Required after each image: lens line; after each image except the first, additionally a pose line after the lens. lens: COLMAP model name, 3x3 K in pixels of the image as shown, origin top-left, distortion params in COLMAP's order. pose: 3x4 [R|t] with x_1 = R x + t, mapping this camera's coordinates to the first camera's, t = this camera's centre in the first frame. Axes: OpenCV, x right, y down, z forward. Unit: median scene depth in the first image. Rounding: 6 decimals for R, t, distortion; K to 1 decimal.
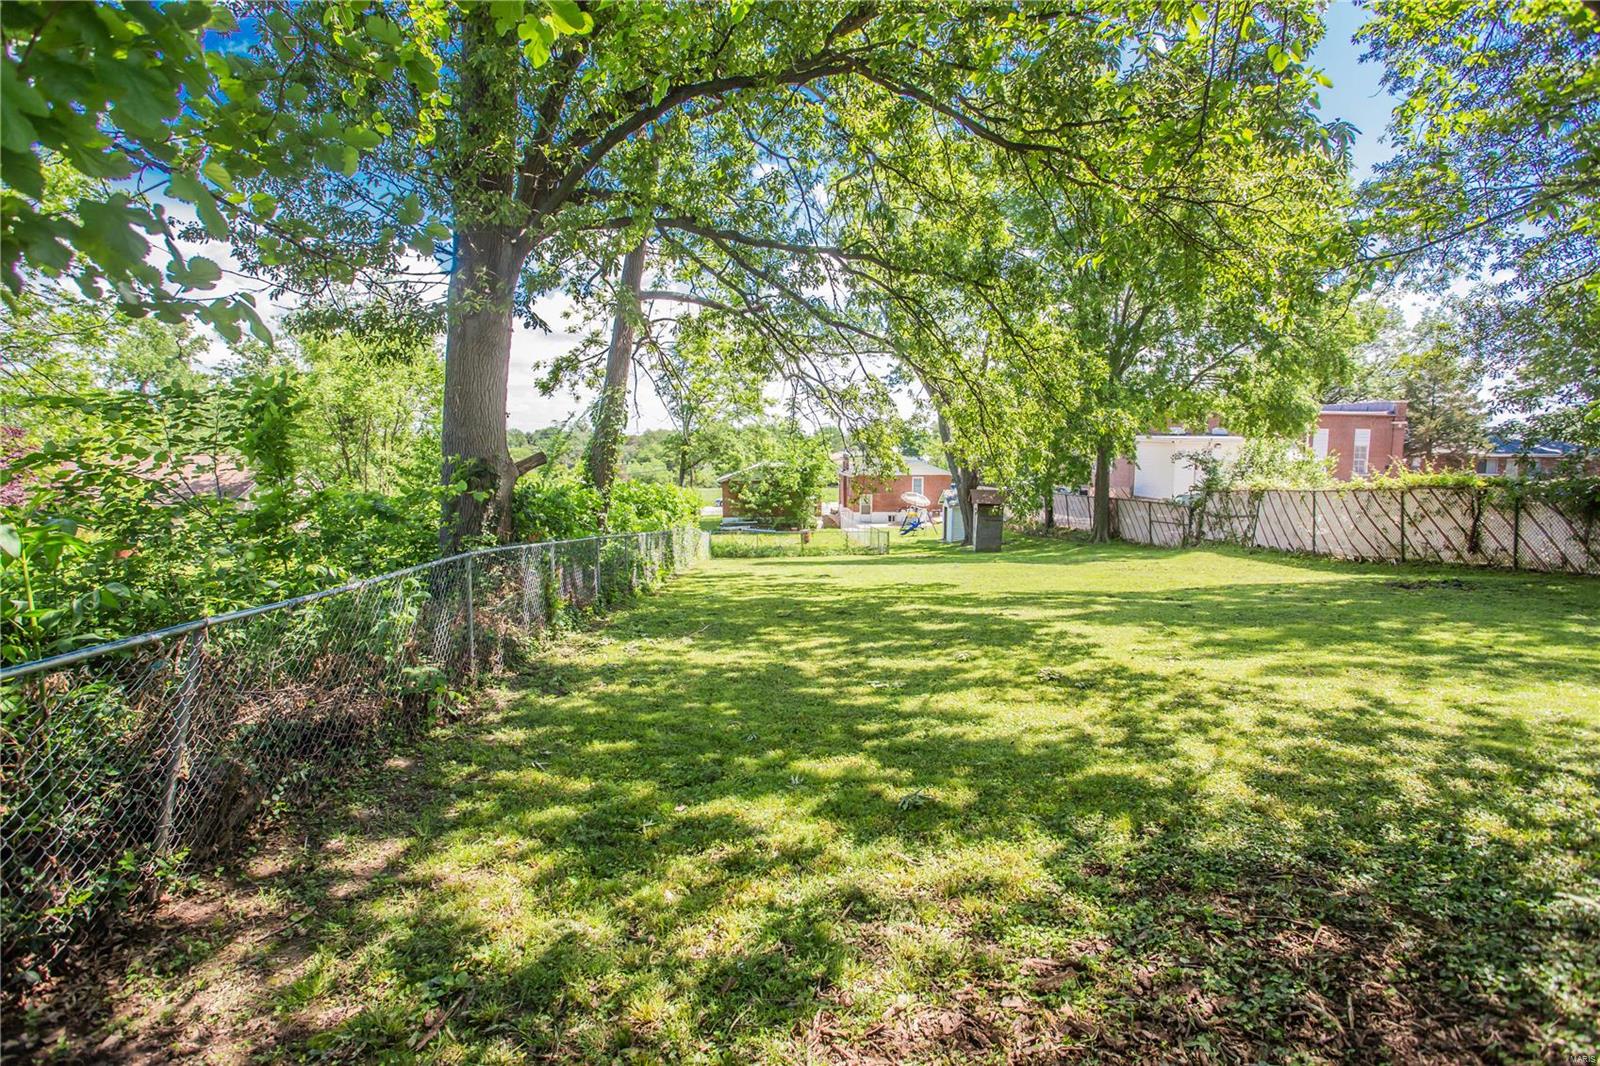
lens RADIAL K [[813.6, 0, 802.0], [0, 813.6, 517.4], [0, 0, 1]] dist [-0.080556, 0.048033]
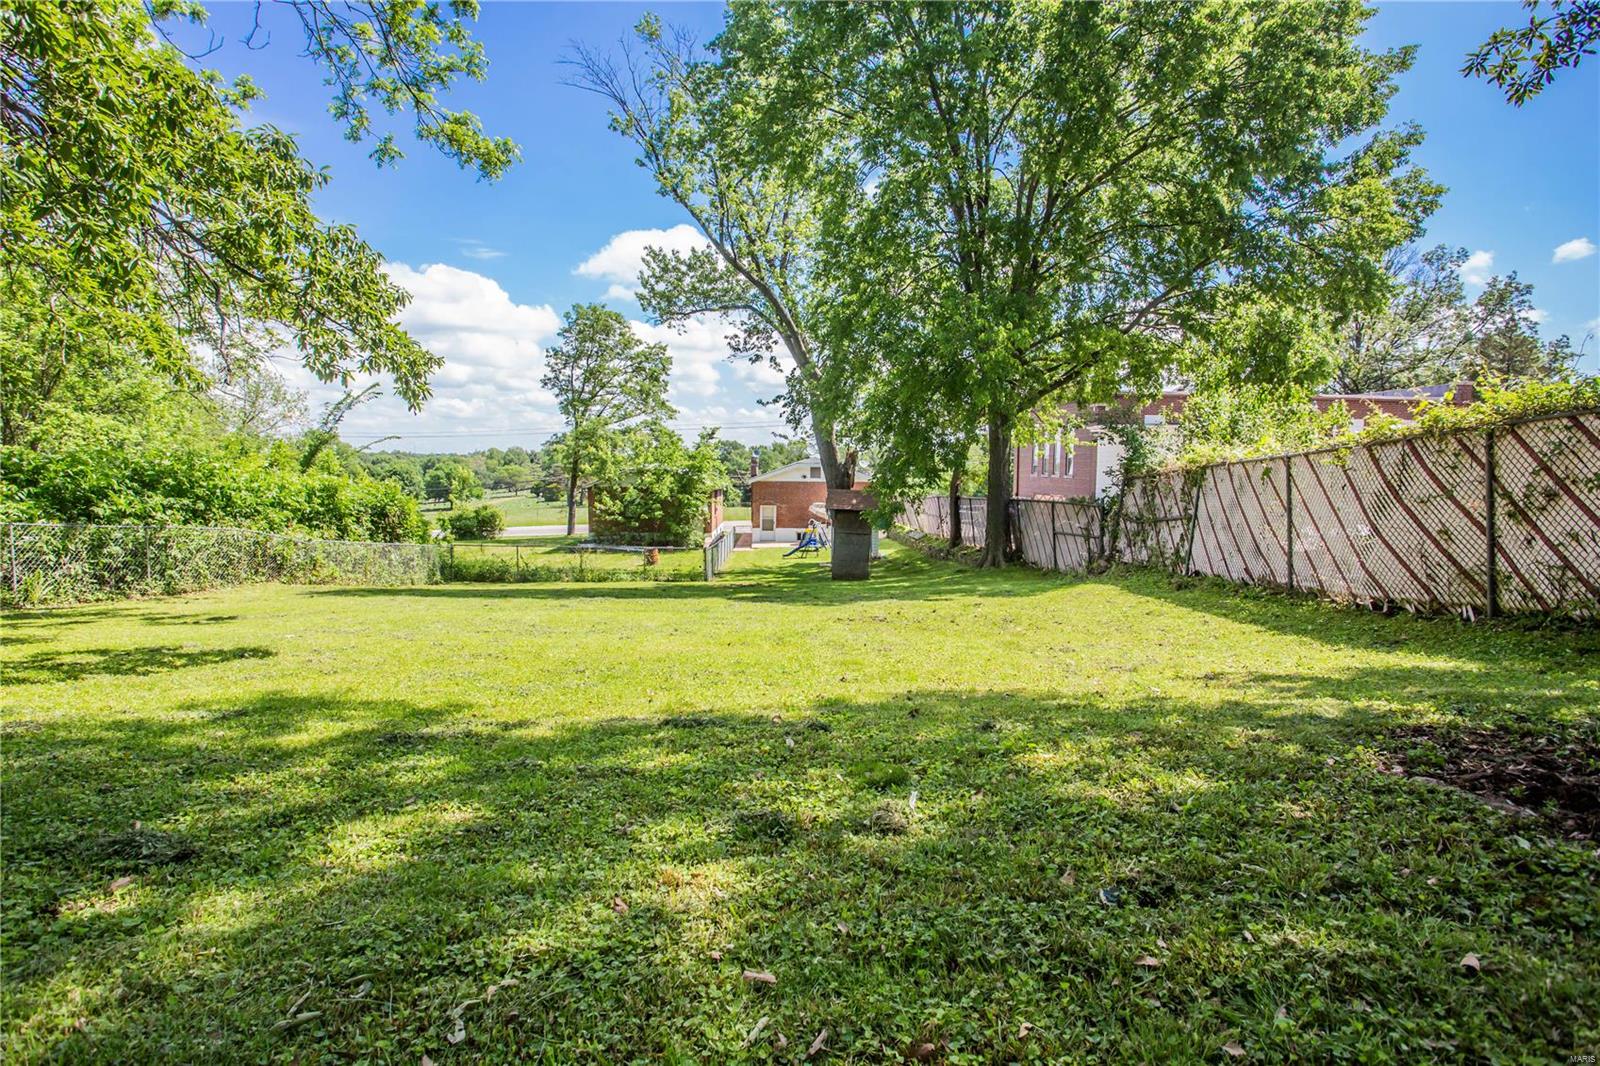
lens RADIAL K [[756.7, 0, 878.1], [0, 756.7, 523.0], [0, 0, 1]] dist [-0.069321, 0.043319]
pose [[0.999793, 0.011615, -0.016684, 0.331763], [-0.012154, 0.999397, -0.032528, 0.018720], [0.016296, 0.032724, 0.999332, 0.451352]]
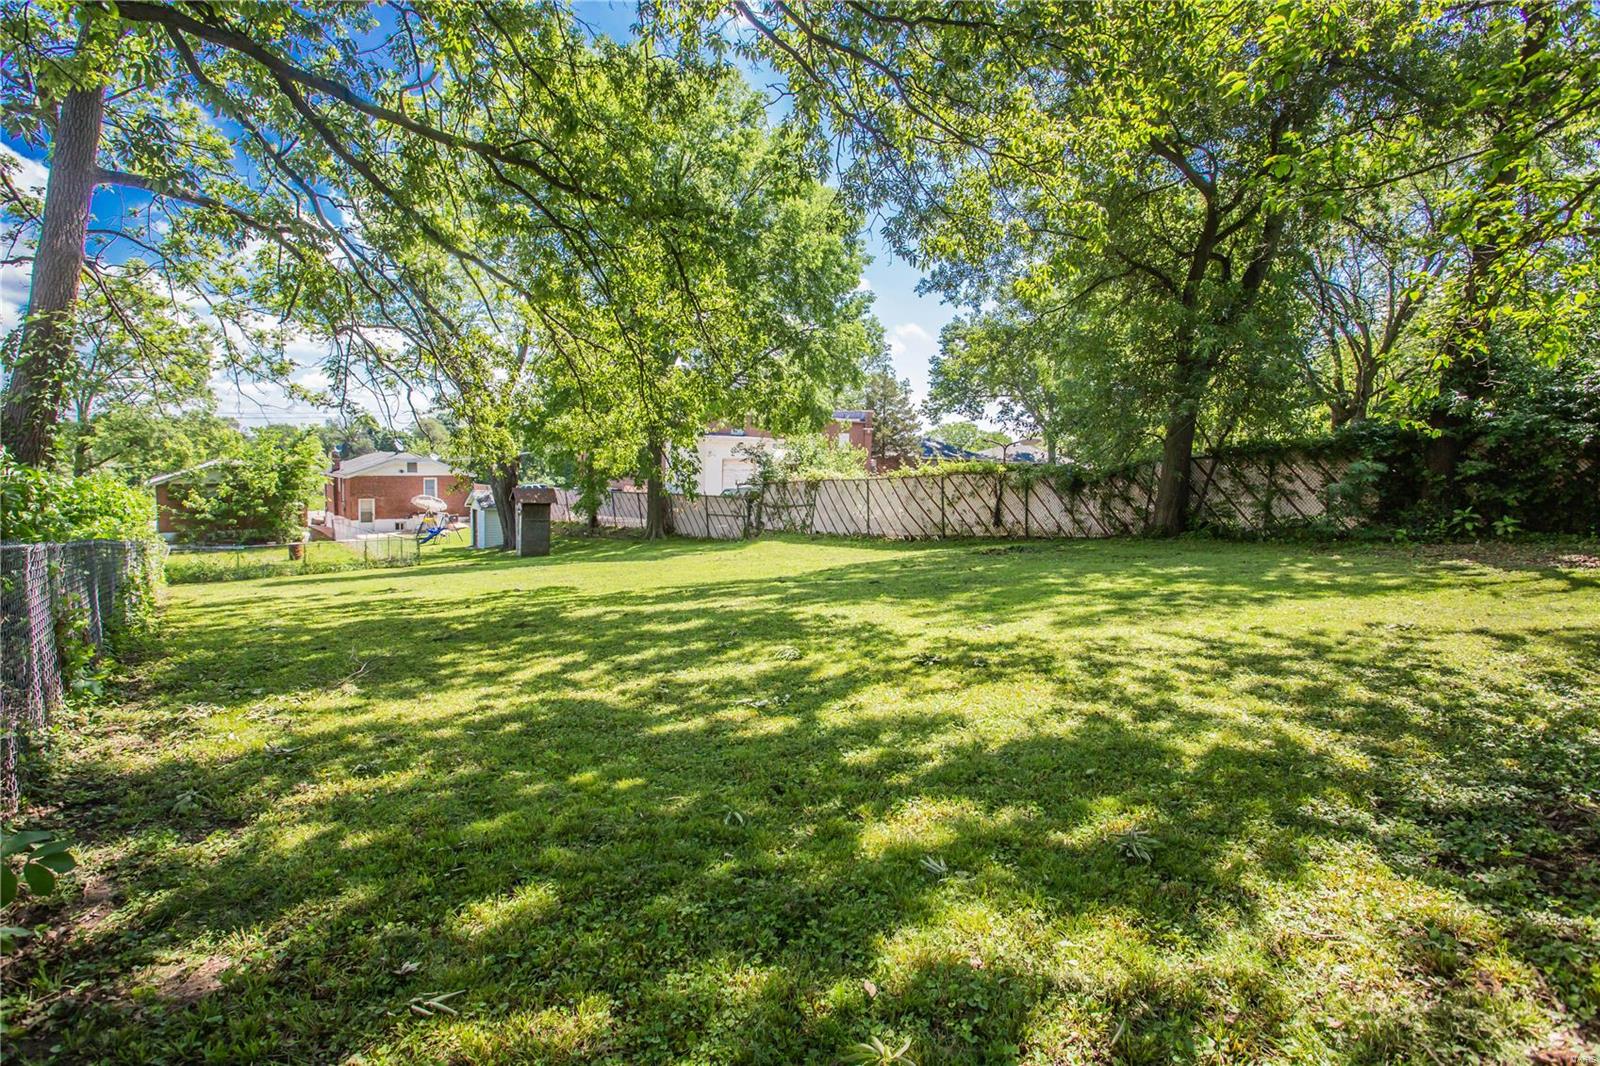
lens RADIAL K [[813.6, 0, 802.0], [0, 813.6, 517.4], [0, 0, 1]] dist [-0.080556, 0.048033]
pose [[0.802860, -0.030532, 0.595385, -0.085708], [0.037501, 0.999296, 0.000675, 0.012453], [-0.594986, 0.021785, 0.803441, 0.114666]]
